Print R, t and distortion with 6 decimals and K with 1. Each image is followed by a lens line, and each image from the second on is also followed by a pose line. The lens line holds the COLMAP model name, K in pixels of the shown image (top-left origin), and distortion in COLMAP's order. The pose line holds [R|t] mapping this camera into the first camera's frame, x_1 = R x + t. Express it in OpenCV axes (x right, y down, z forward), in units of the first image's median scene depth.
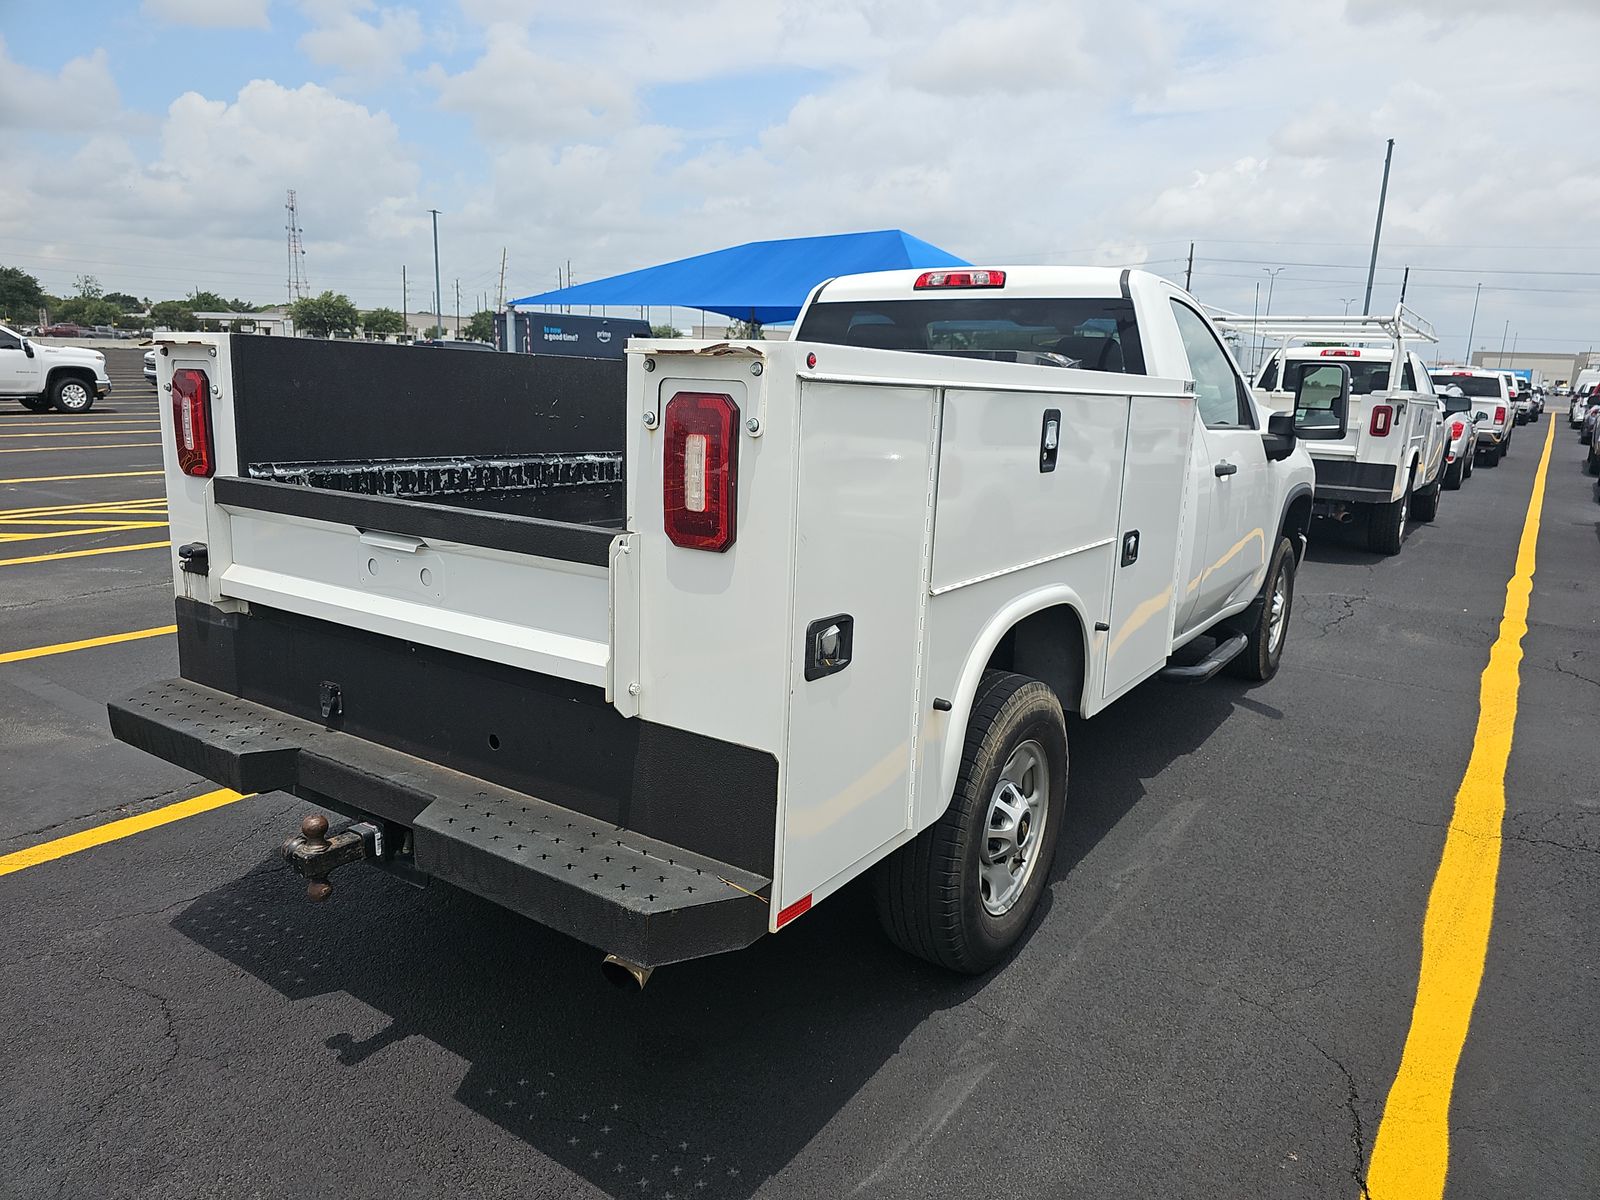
lens RADIAL K [[1068.7, 0, 800.0], [0, 1068.7, 600.0], [0, 0, 1]] dist [0.042775, -0.062668]
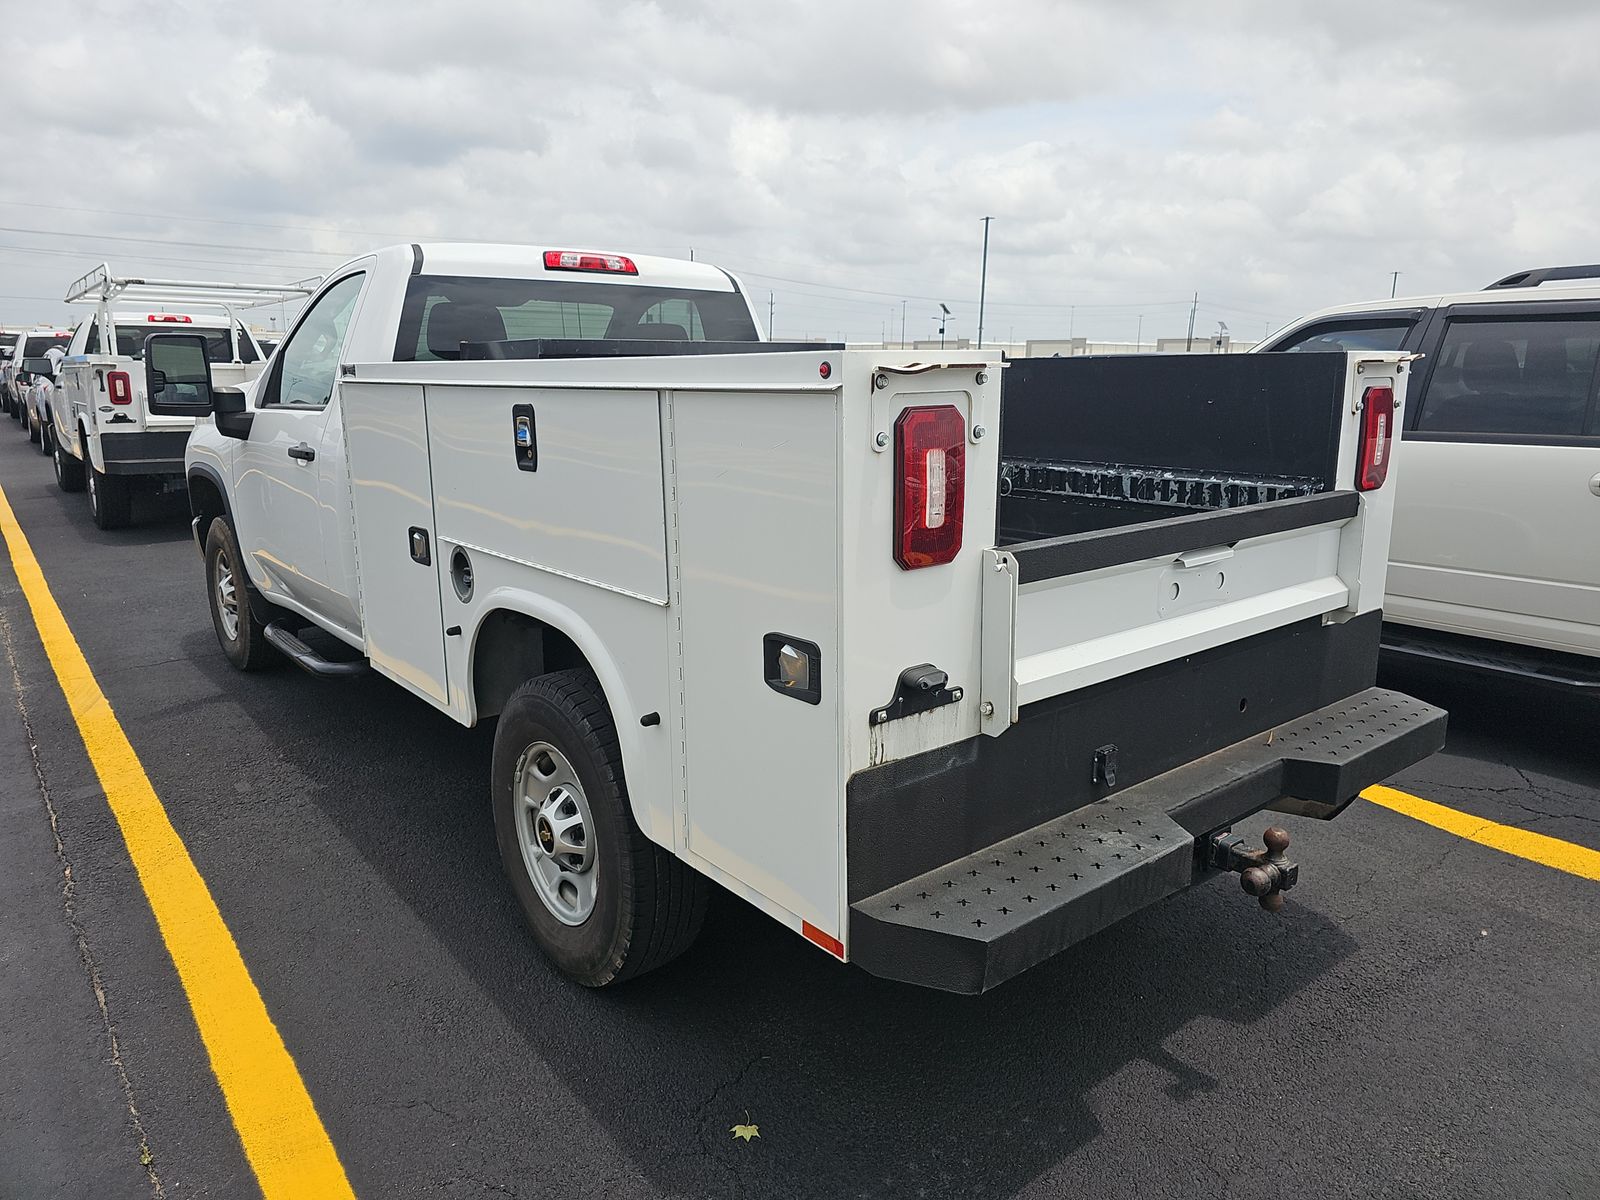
lens RADIAL K [[1070.7, 0, 801.8], [0, 1070.7, 608.5], [0, 0, 1]] dist [0.069780, -0.067960]
pose [[0.281197, -0.245560, 0.927701, -0.904959], [0.204025, 0.959905, 0.192242, -0.175416], [-0.937711, 0.135216, 0.320023, 0.654688]]
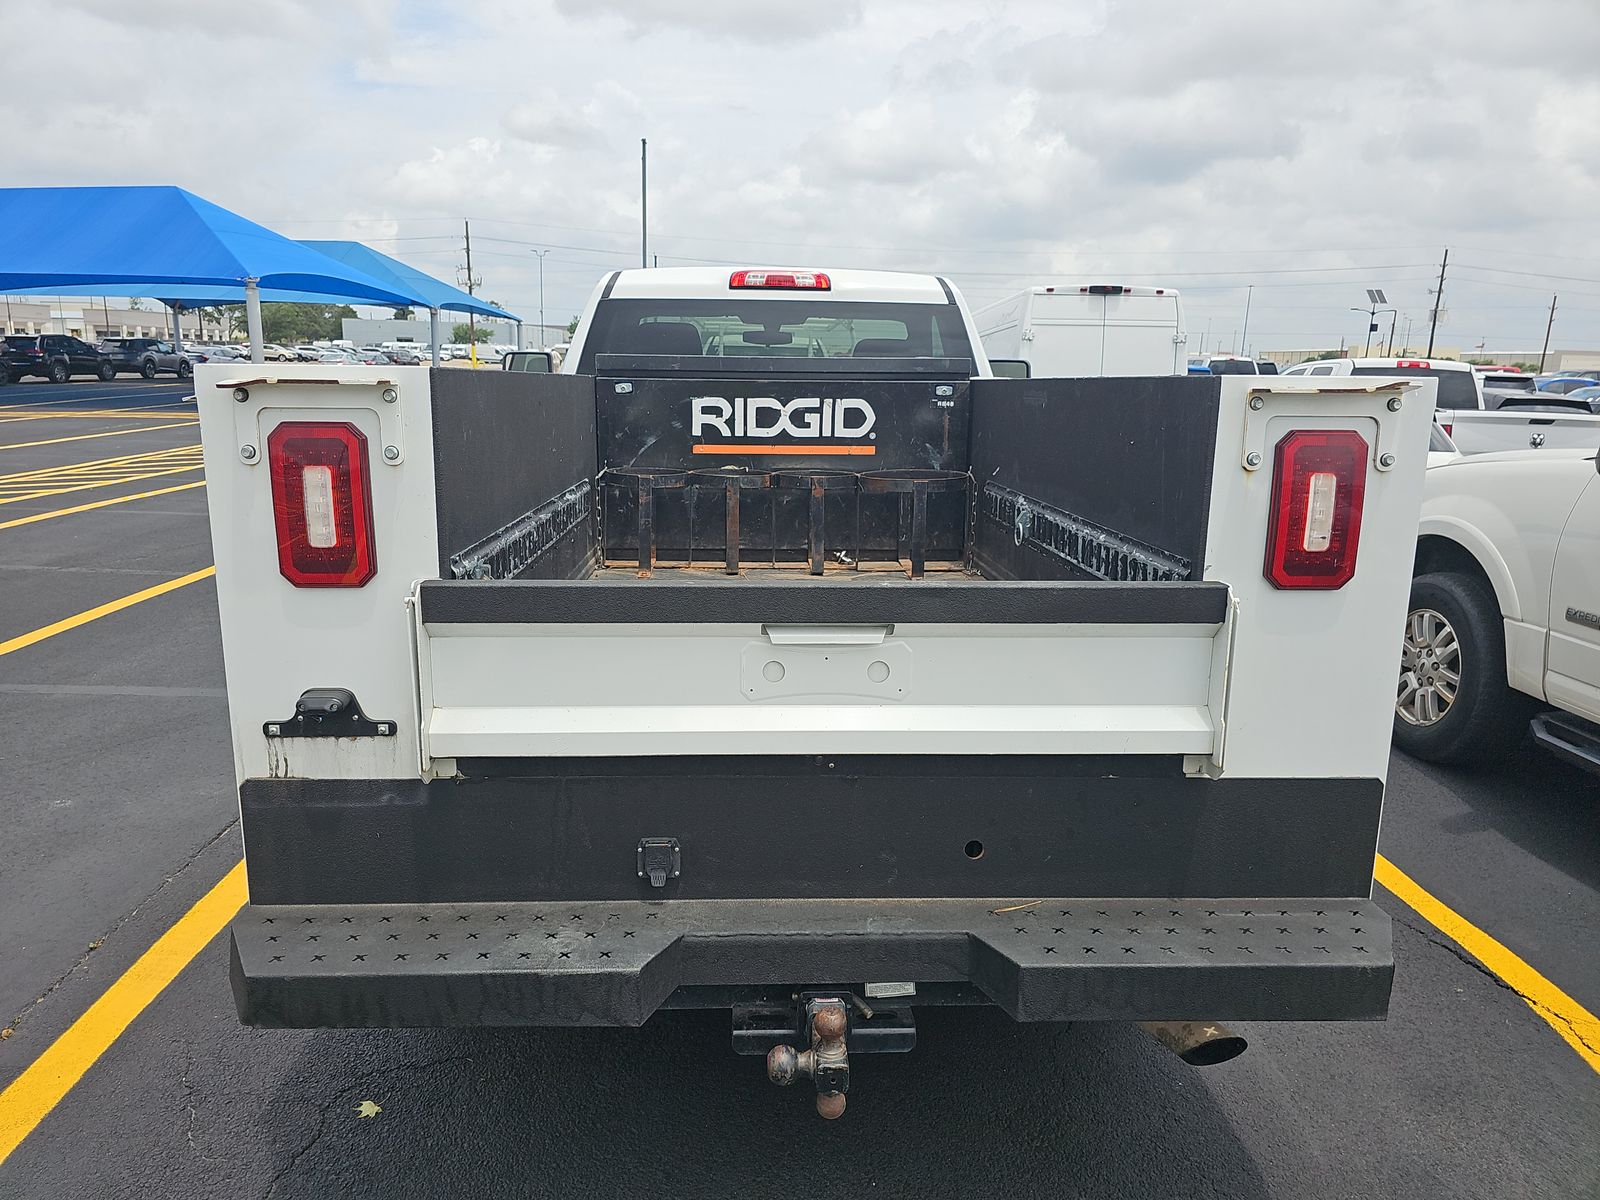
lens RADIAL K [[1069.3, 0, 787.1], [0, 1069.3, 604.5], [0, 0, 1]] dist [0.043706, -0.047707]
pose [[0.803310, -0.147628, 0.576974, -0.535678], [0.133143, 0.988787, 0.067624, -0.083988], [-0.580488, 0.022498, 0.813958, 0.241758]]
